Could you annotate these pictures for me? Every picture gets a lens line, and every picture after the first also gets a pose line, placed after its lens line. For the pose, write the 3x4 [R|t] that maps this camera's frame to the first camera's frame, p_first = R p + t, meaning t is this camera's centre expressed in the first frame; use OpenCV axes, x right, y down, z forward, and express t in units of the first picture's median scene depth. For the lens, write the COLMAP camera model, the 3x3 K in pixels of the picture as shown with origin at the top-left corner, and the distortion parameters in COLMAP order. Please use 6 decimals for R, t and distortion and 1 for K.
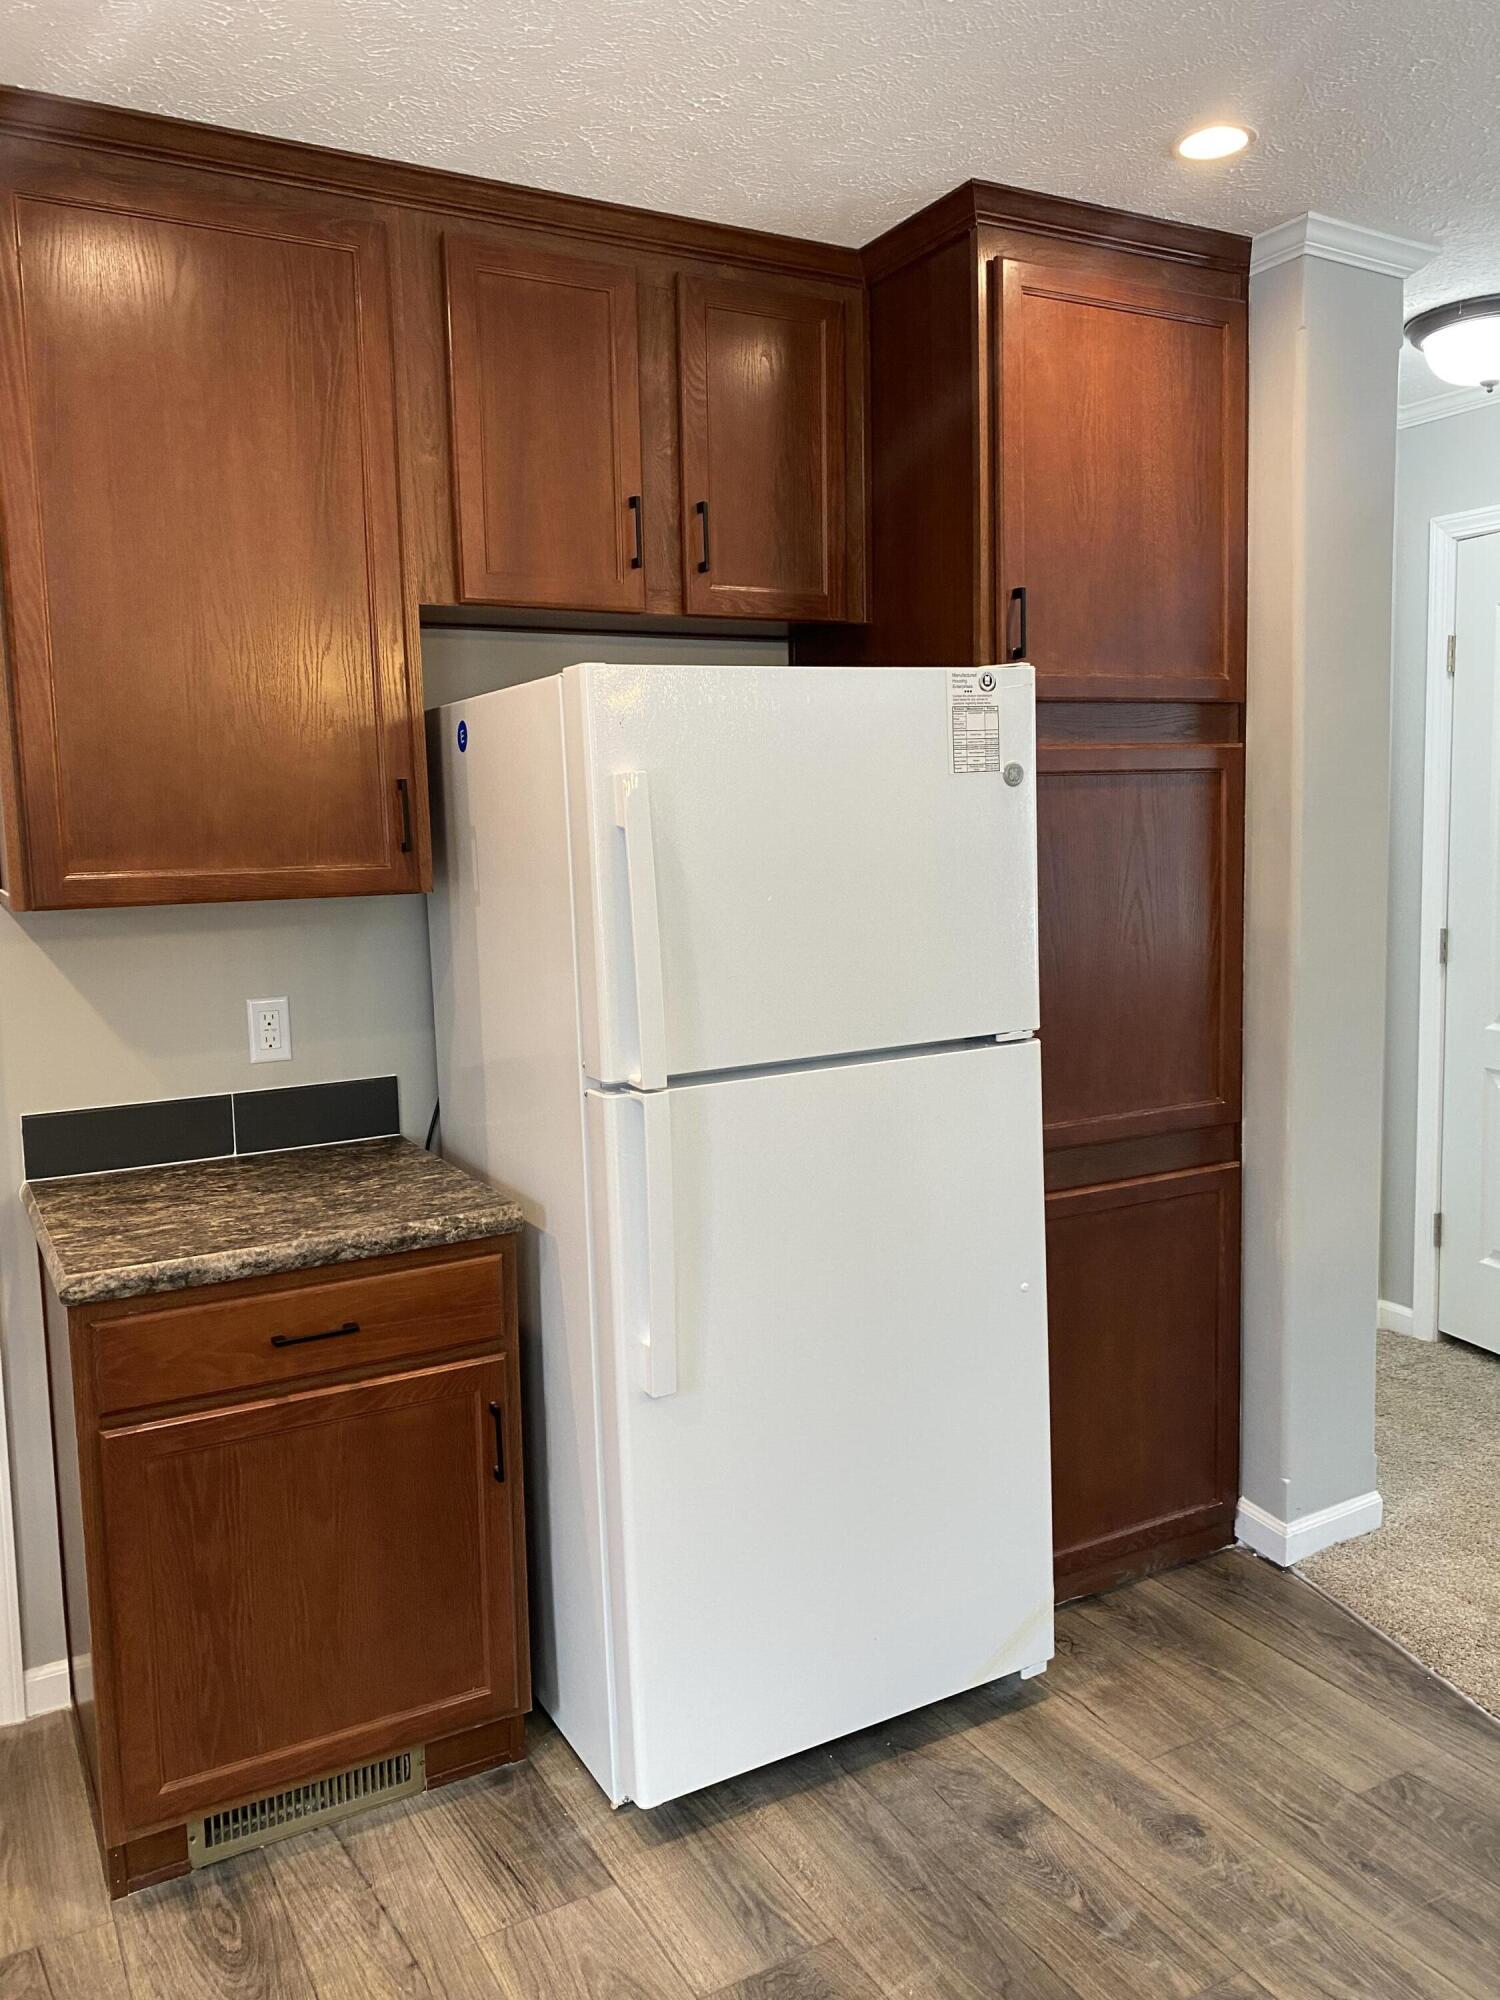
lens RADIAL K [[1529.2, 0, 746.6], [0, 1529.2, 982.6], [0, 0, 1]] dist [0.044813, -0.049338]
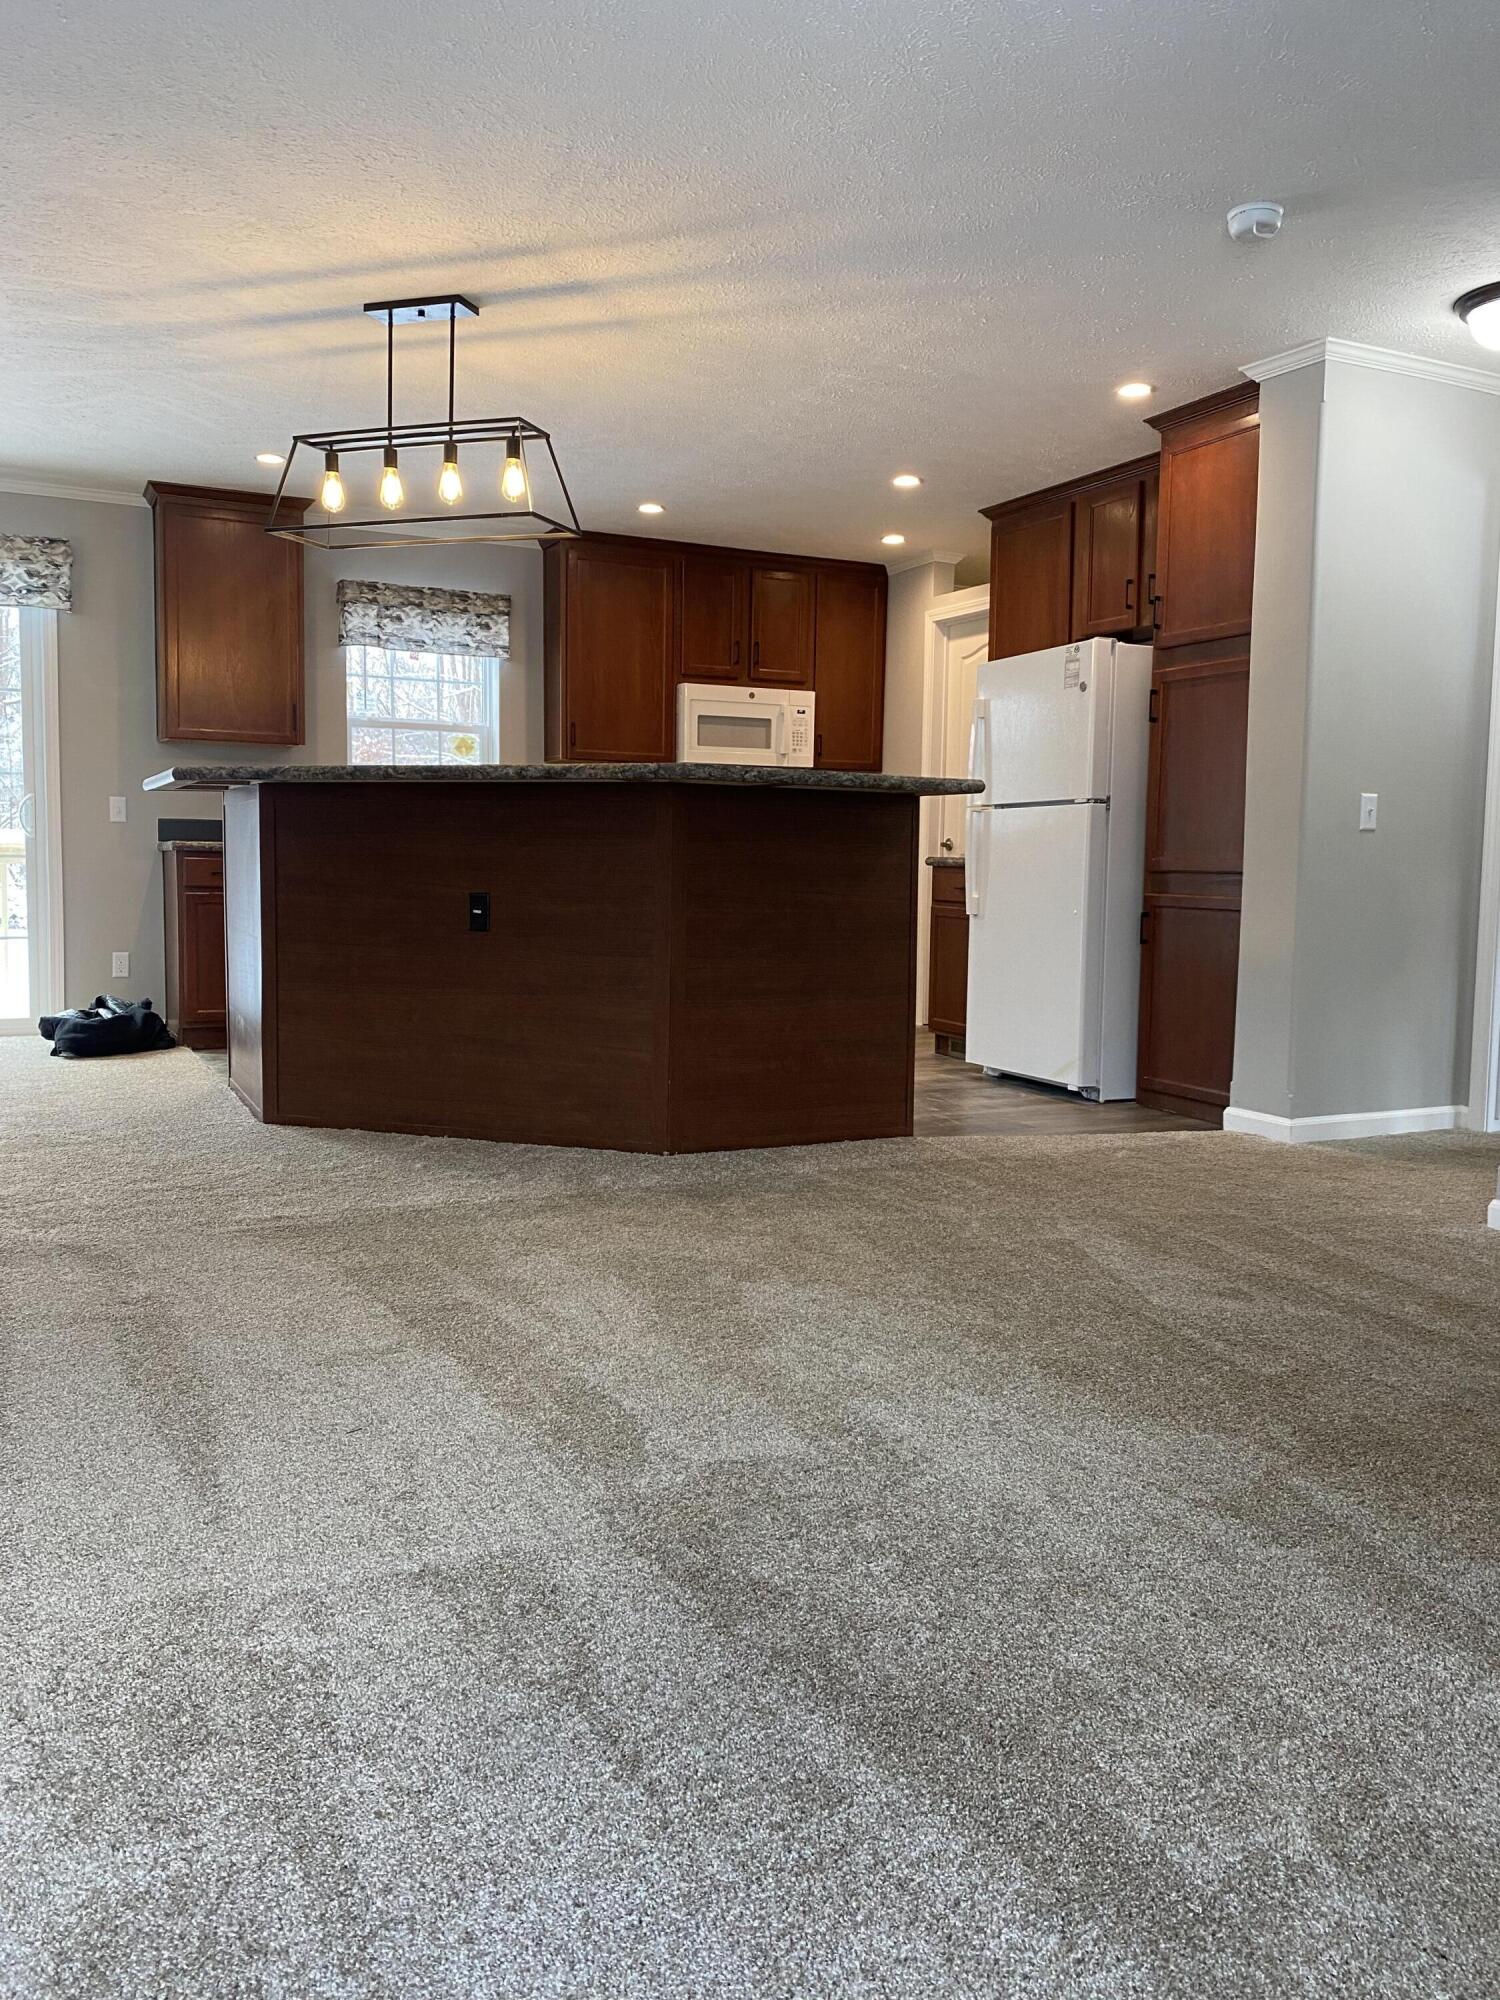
lens RADIAL K [[1529.2, 0, 764.5], [0, 1529.2, 1003.2], [0, 0, 1]] dist [0.044813, -0.049338]
pose [[-0.058648, 0.125714, -0.990332, 2.615822], [-0.118444, 0.984155, 0.131944, 0.092539], [0.991227, 0.125037, -0.042828, 0.669644]]
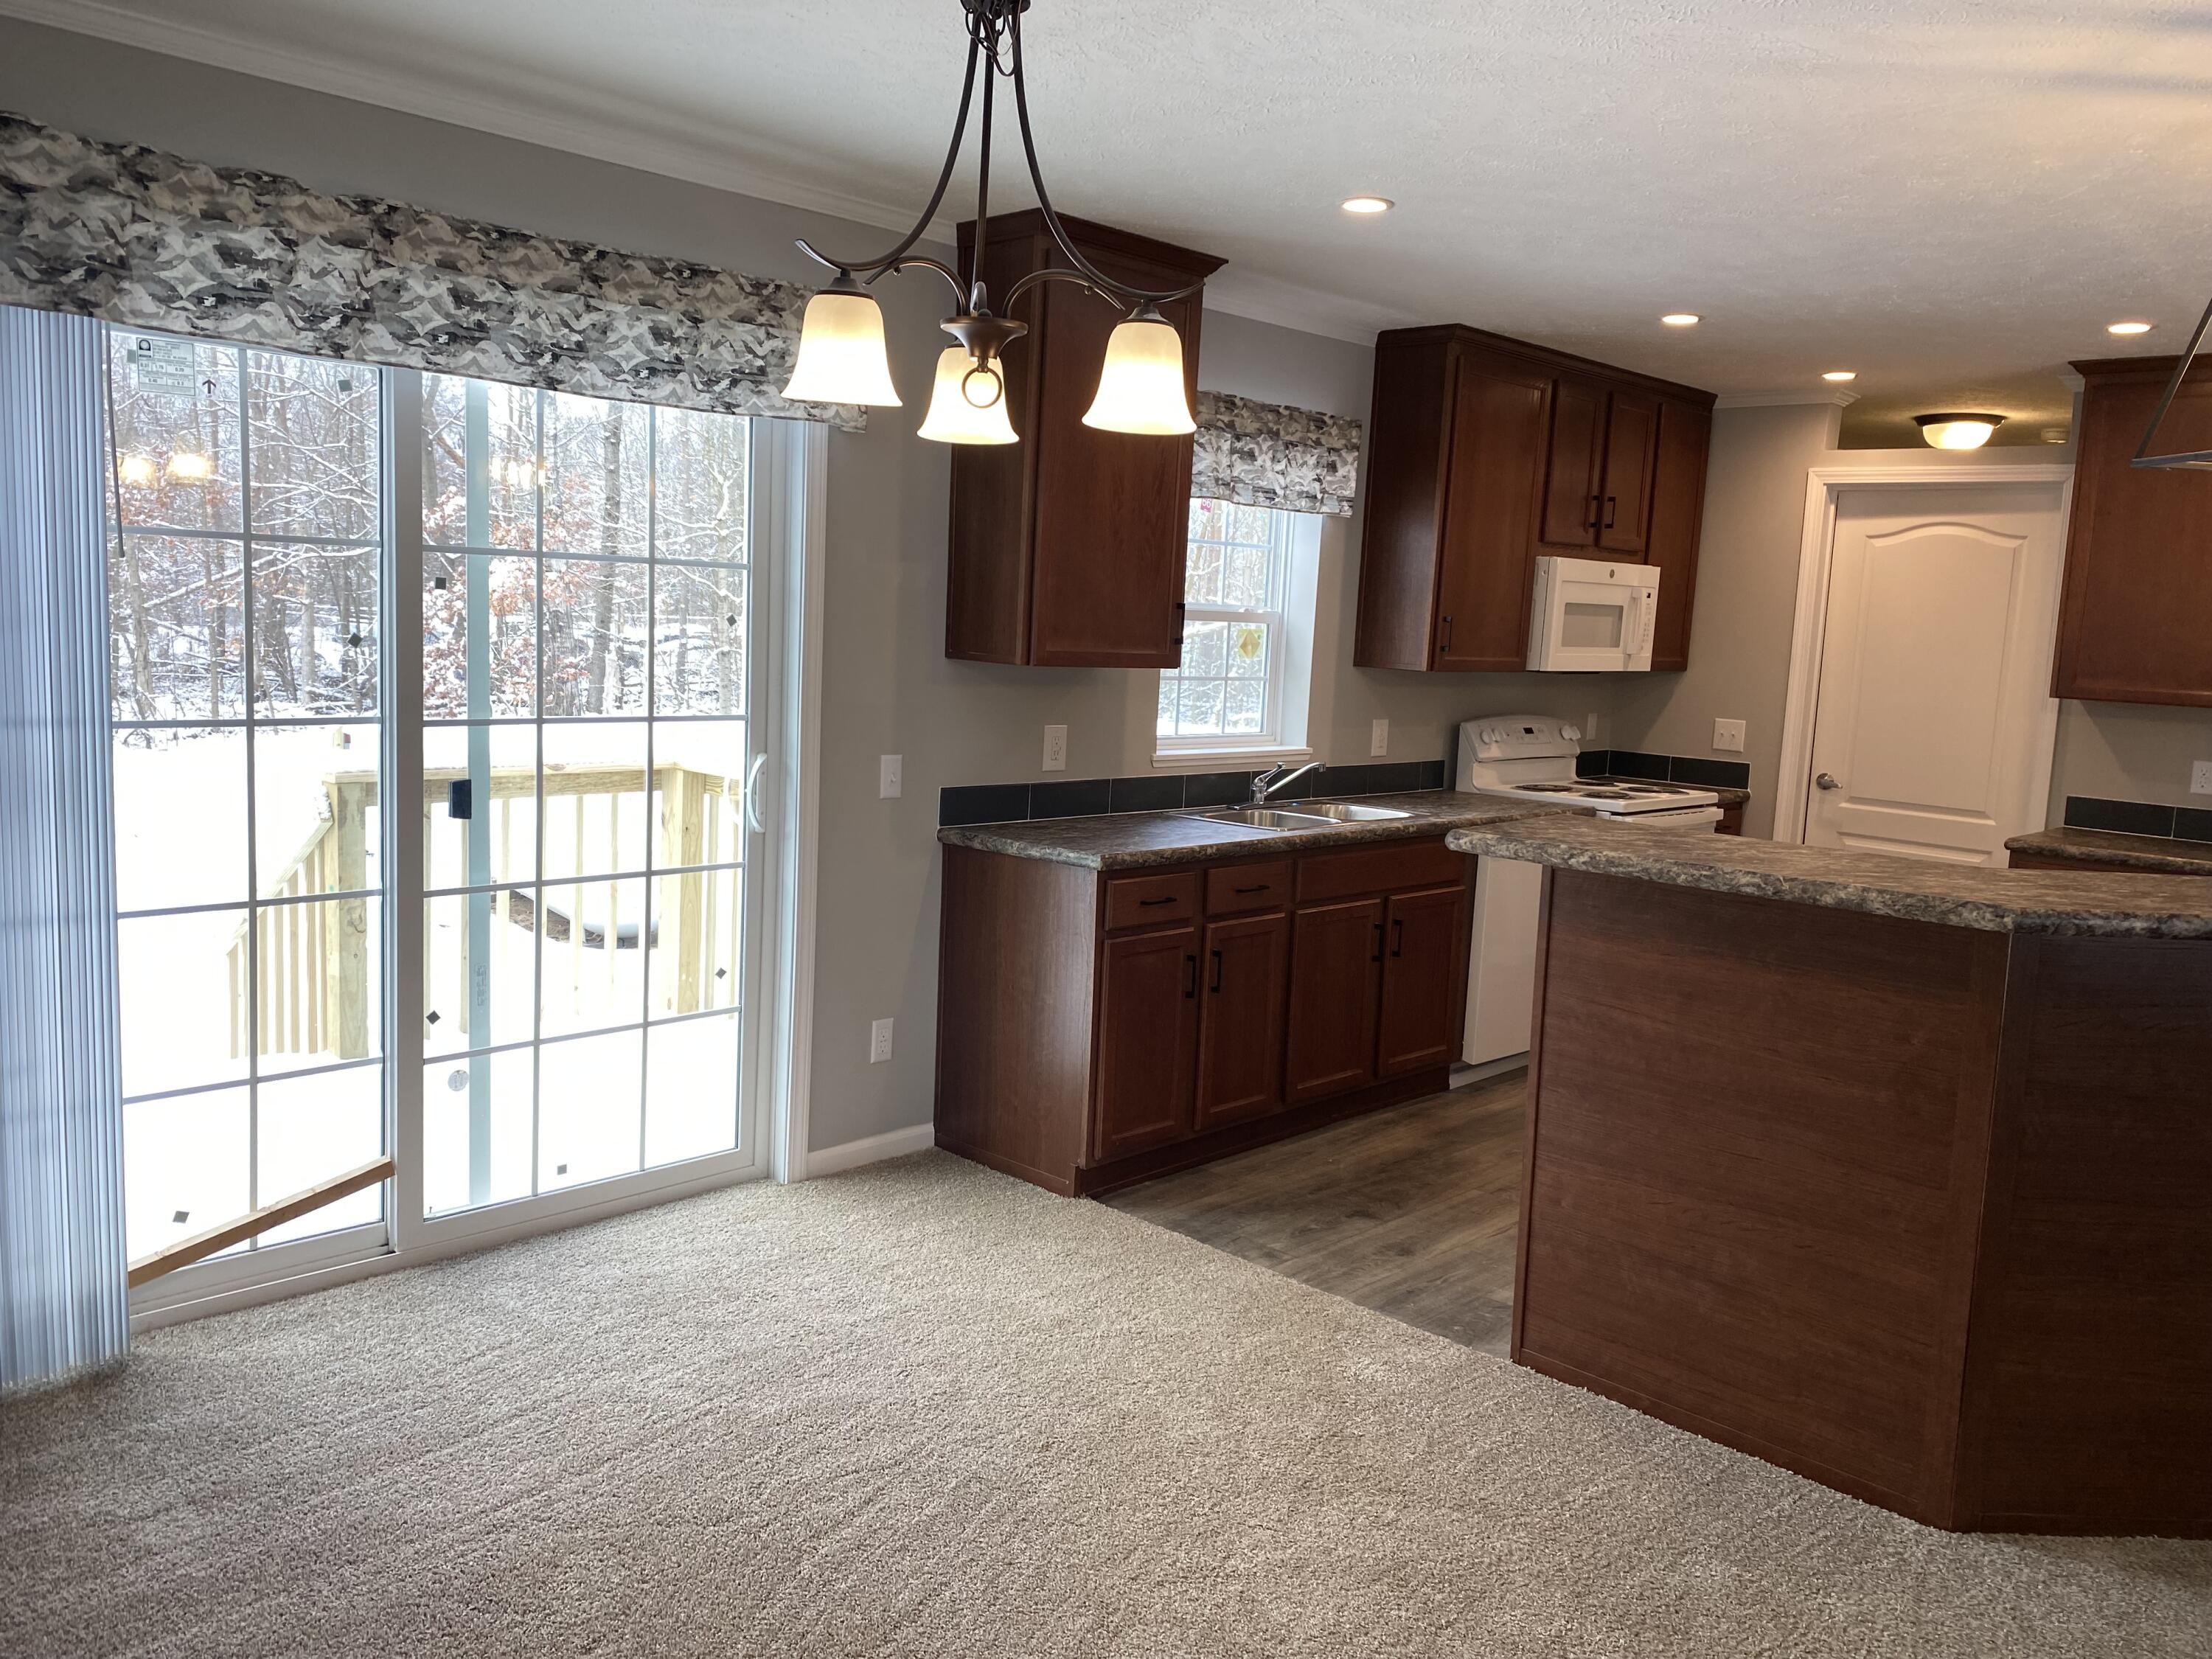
lens RADIAL K [[1691.3, 0, 1108.6], [0, 1691.3, 823.4], [0, 0, 1]] dist [0.044813, -0.049338]
pose [[0.272279, 0.160155, -0.948796, 1.541673], [-0.156232, 0.980325, 0.120642, 0.051967], [0.949450, 0.115384, 0.291943, -1.055668]]
